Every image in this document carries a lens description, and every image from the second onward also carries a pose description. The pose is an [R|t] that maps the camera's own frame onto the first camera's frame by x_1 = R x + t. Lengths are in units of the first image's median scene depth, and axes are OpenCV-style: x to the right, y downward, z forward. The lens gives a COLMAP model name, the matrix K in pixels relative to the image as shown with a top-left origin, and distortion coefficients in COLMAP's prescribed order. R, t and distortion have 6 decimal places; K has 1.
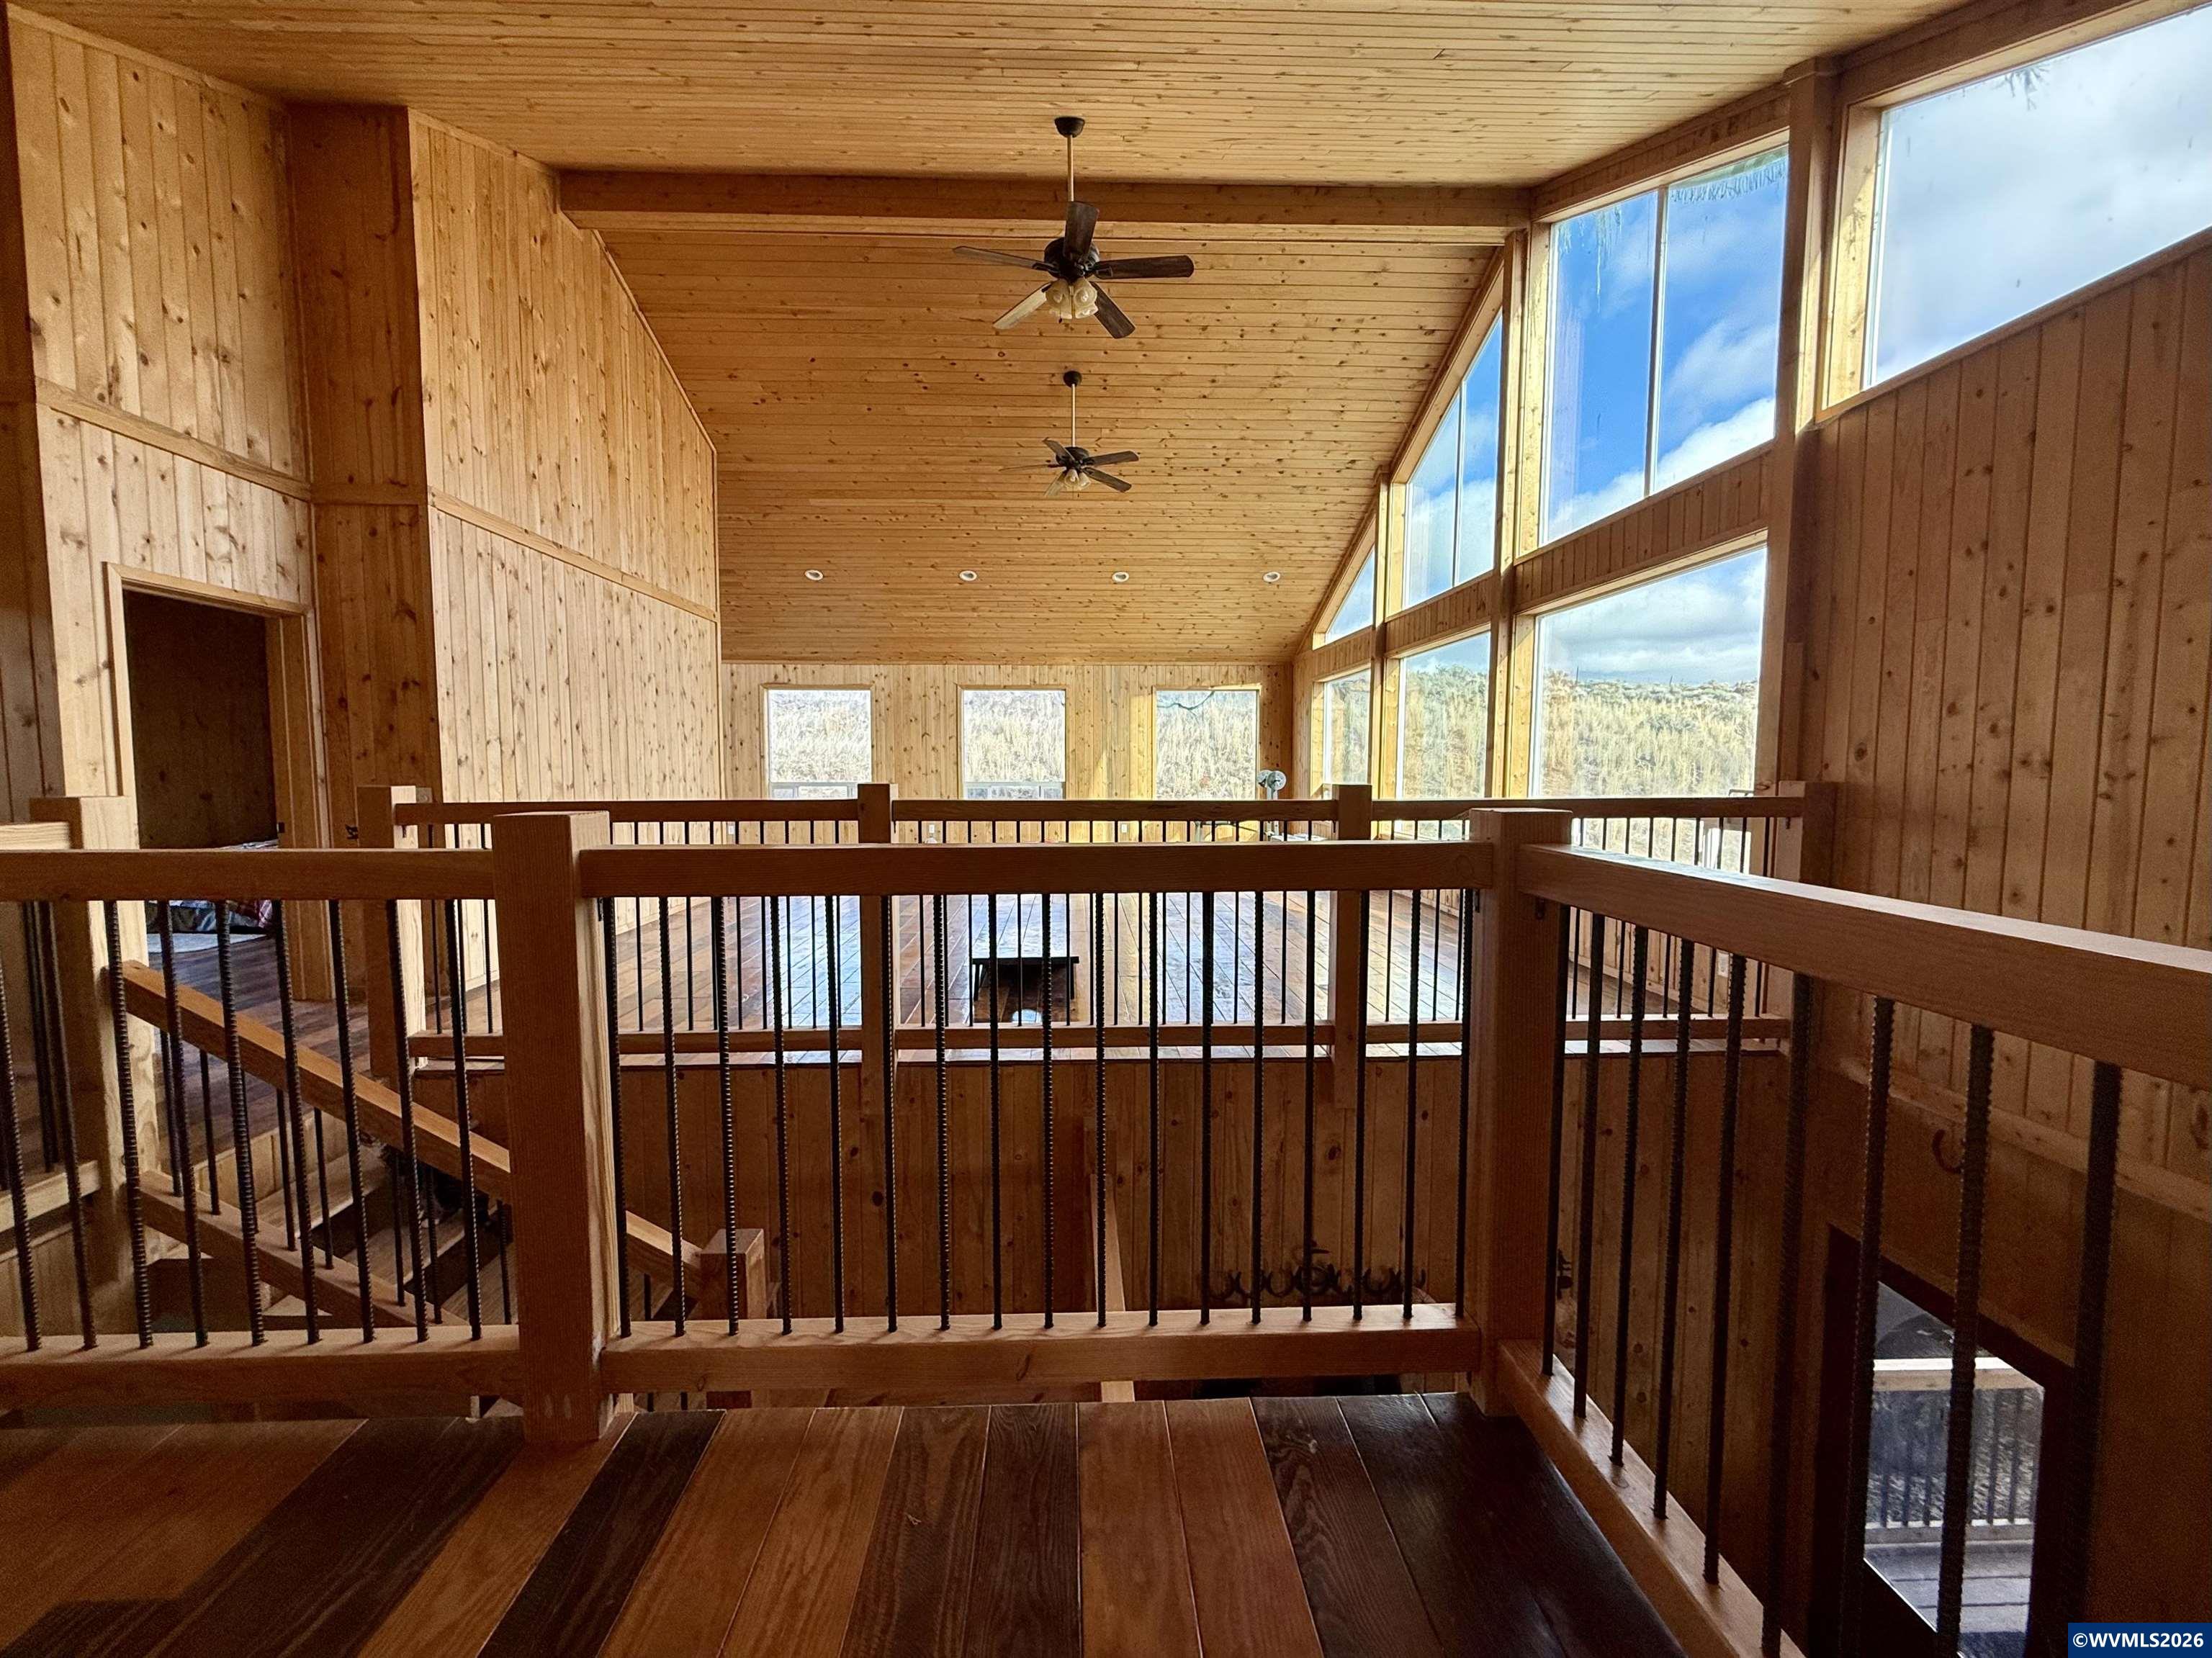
lens RADIAL K [[879.5, 0, 1101.8], [0, 879.5, 829.4], [0, 0, 1]] dist [-0.000011, -0.000805]
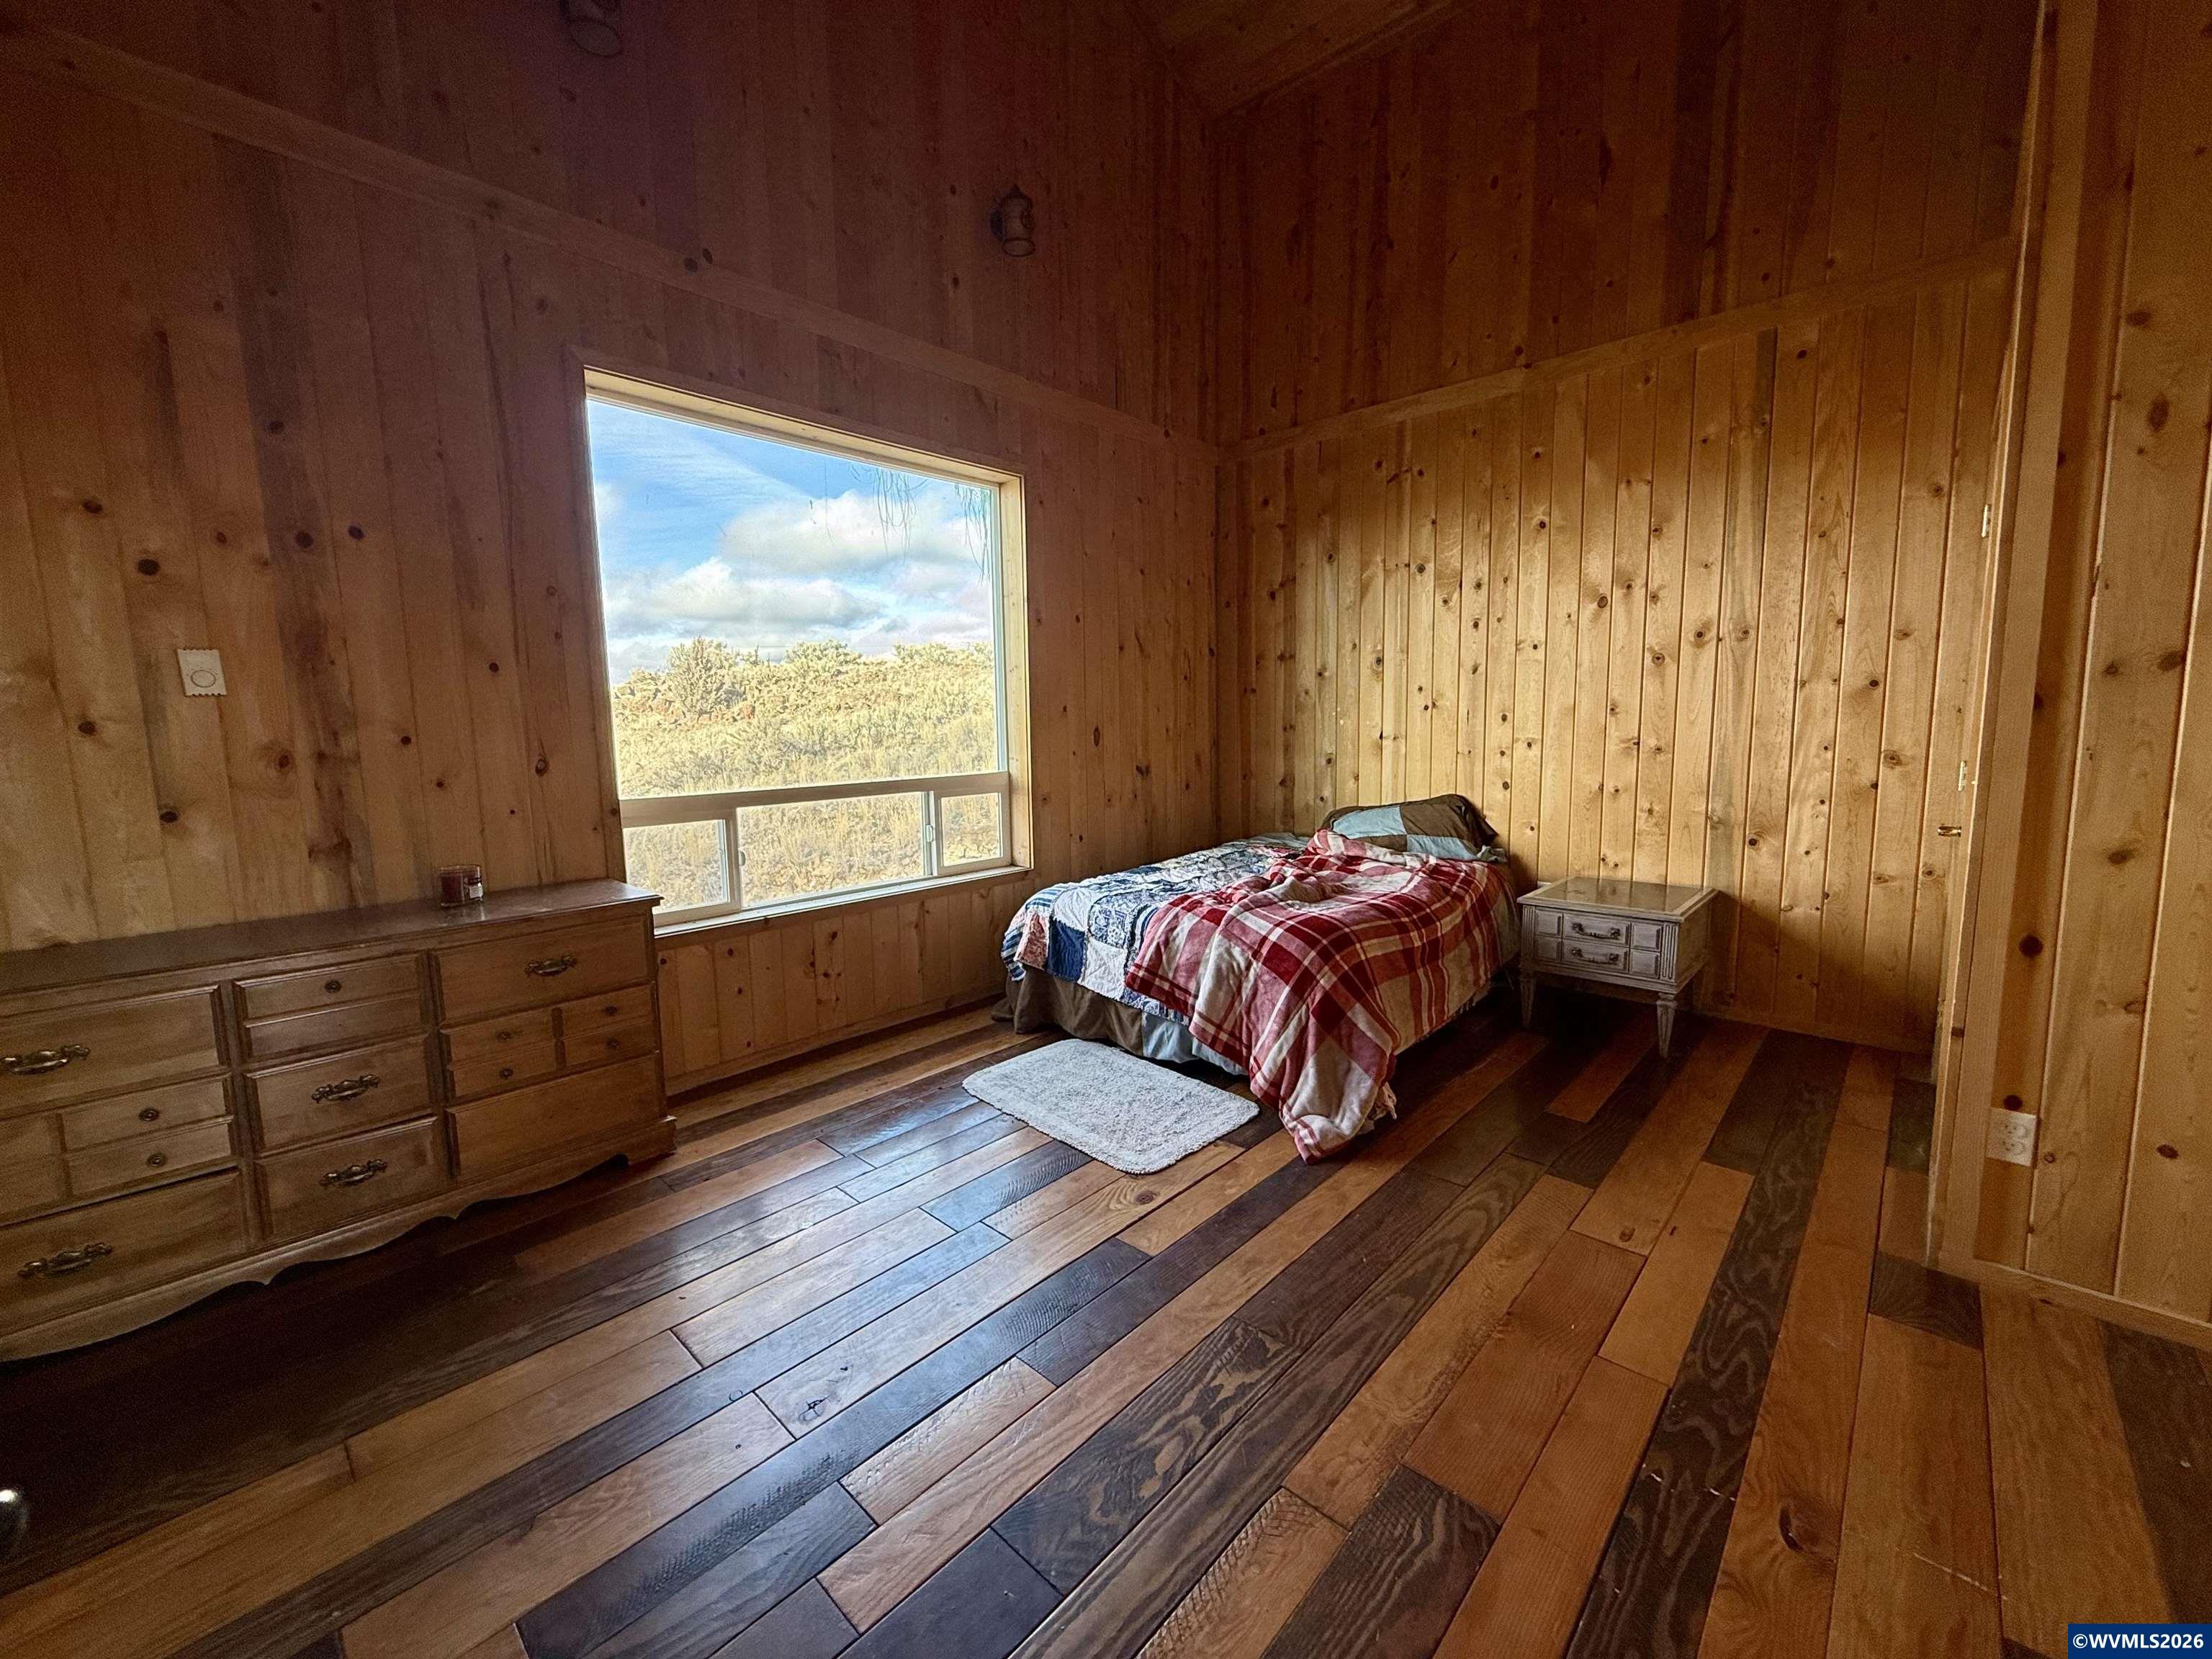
lens RADIAL K [[879.6, 0, 1108.7], [0, 879.6, 824.1], [0, 0, 1]] dist [-0.000011, -0.000805]
pose [[0.704123, 0.070473, -0.706572, -0.695649], [-0.032211, 0.997208, 0.067362, -0.049730], [0.709347, -0.024672, 0.704427, 0.633994]]
